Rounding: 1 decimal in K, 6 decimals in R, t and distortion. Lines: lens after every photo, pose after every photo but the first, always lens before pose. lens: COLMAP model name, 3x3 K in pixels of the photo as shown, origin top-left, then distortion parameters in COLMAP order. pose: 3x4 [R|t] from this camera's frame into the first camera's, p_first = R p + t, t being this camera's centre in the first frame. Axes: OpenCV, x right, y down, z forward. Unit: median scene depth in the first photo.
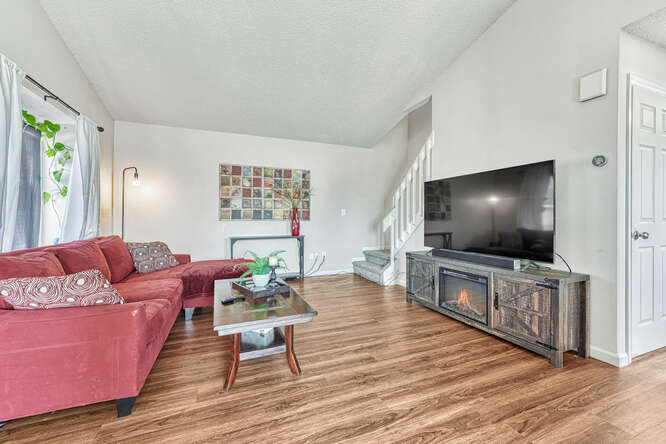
lens RADIAL K [[279.7, 0, 333.0], [0, 279.7, 222.0], [0, 0, 1]] dist [0.000002, -0.000079]
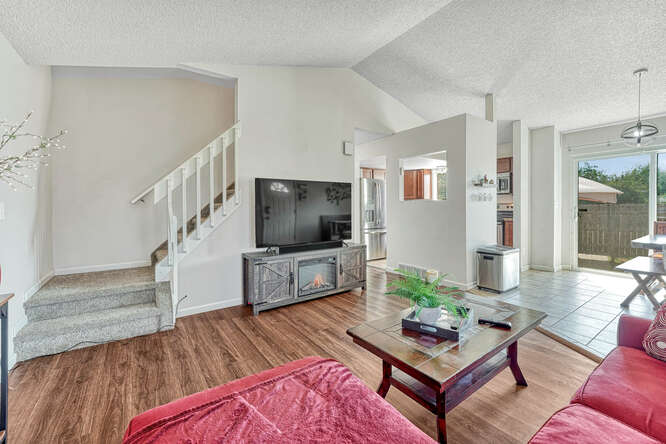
lens RADIAL K [[273.6, 0, 331.3], [0, 273.6, 210.4], [0, 0, 1]] dist [-0.001353, 0.000124]
pose [[-0.220727, -0.006596, 0.975313, -0.788441], [0.025835, 0.999587, 0.012607, -0.054610], [-0.974993, 0.027980, -0.220466, 1.252813]]
